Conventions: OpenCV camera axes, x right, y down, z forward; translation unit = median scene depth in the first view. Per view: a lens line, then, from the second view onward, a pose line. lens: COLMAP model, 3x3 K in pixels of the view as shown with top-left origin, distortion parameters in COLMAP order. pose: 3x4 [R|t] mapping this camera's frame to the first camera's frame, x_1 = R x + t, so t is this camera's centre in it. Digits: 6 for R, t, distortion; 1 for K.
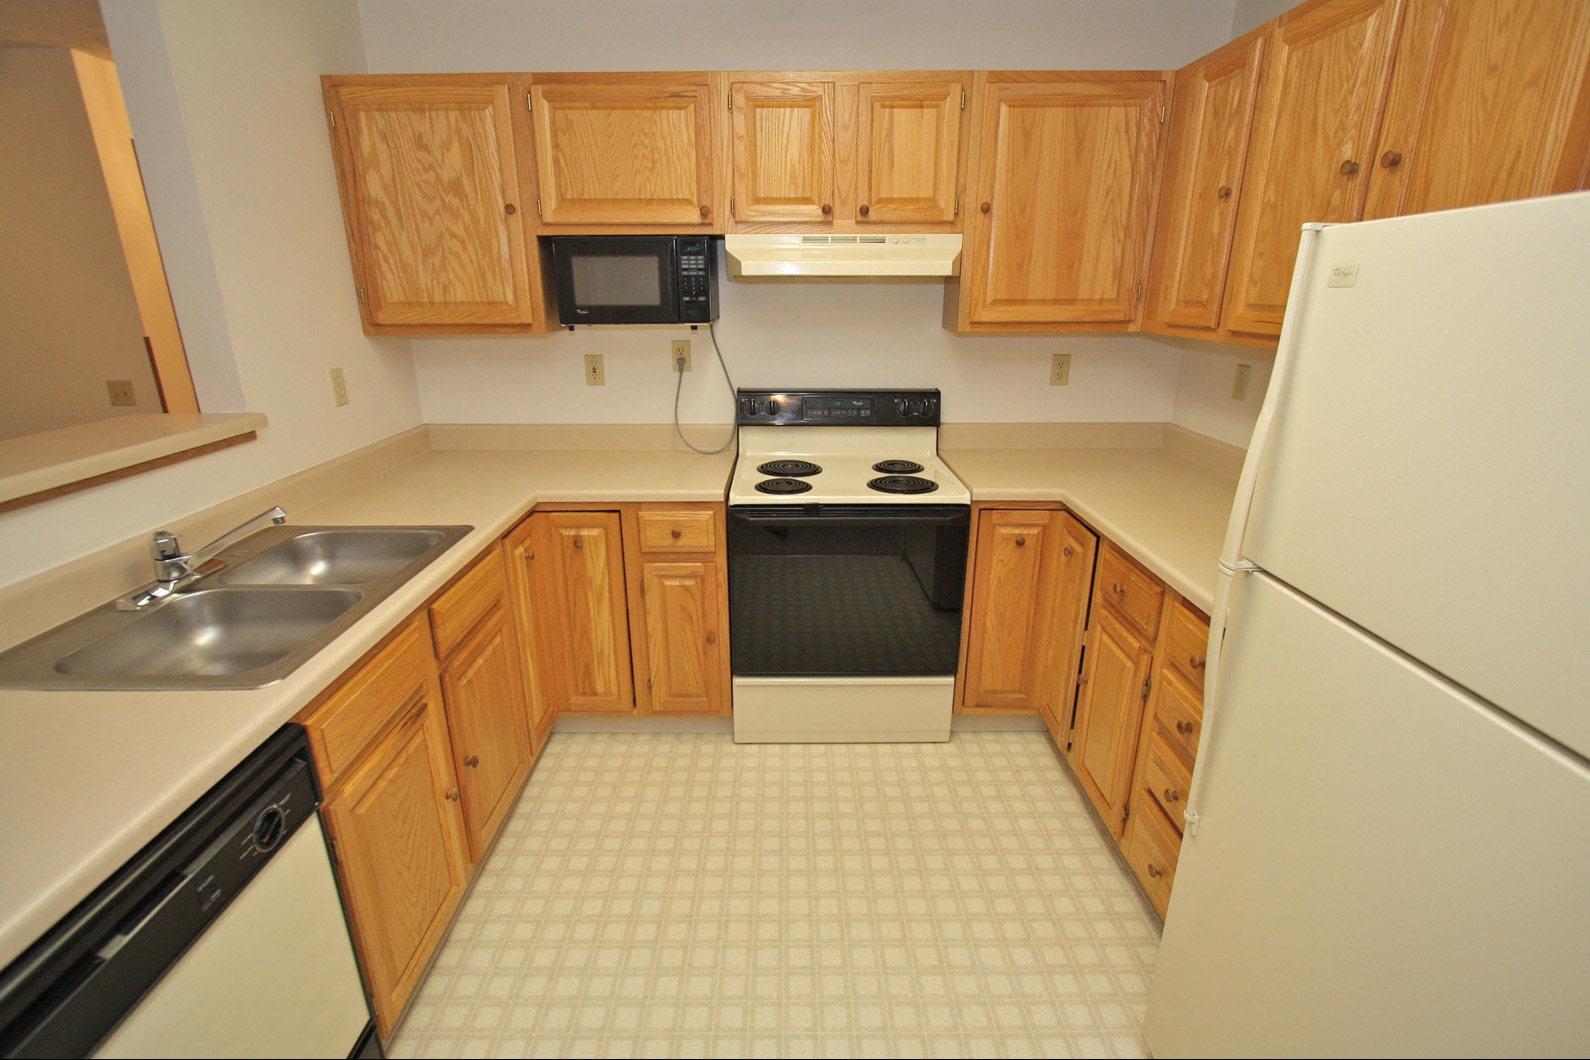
lens RADIAL K [[733.5, 0, 790.6], [0, 733.5, 536.6], [0, 0, 1]] dist [-0.015117, -0.000315]
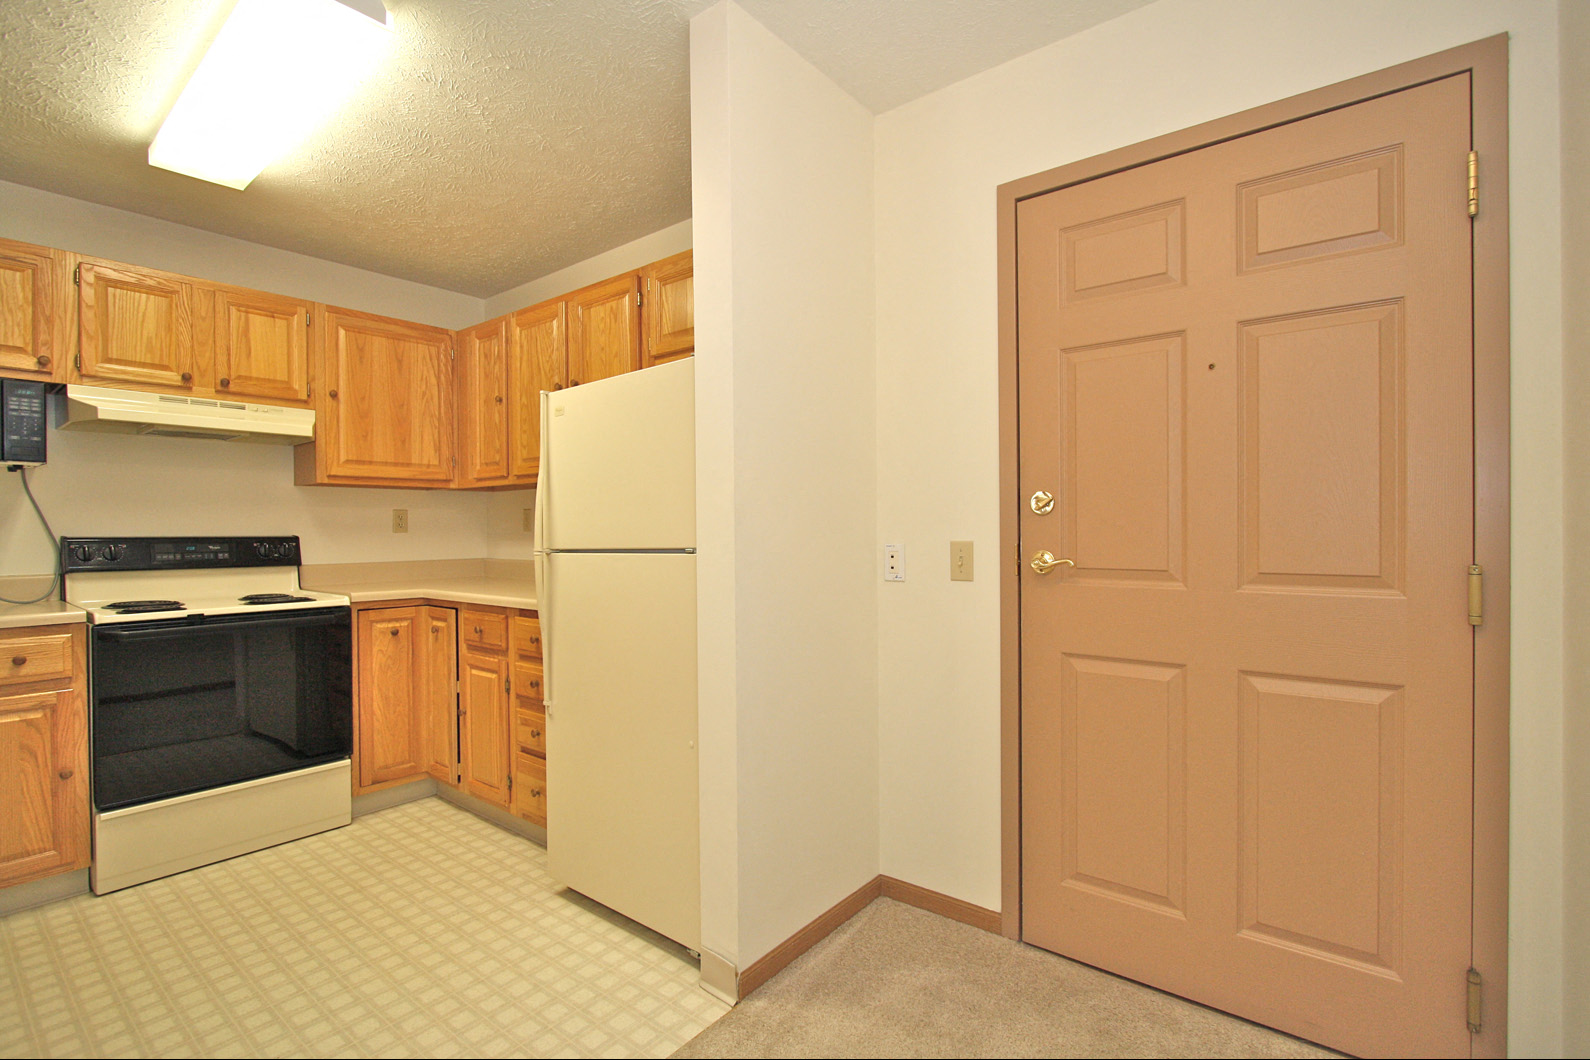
lens RADIAL K [[733.5, 0, 790.6], [0, 733.5, 536.6], [0, 0, 1]] dist [-0.015117, -0.000315]
pose [[0.628916, -0.006858, 0.777443, -0.253004], [0.255258, 0.946352, -0.198144, 0.285513], [-0.734376, 0.323064, 0.596927, -0.345701]]
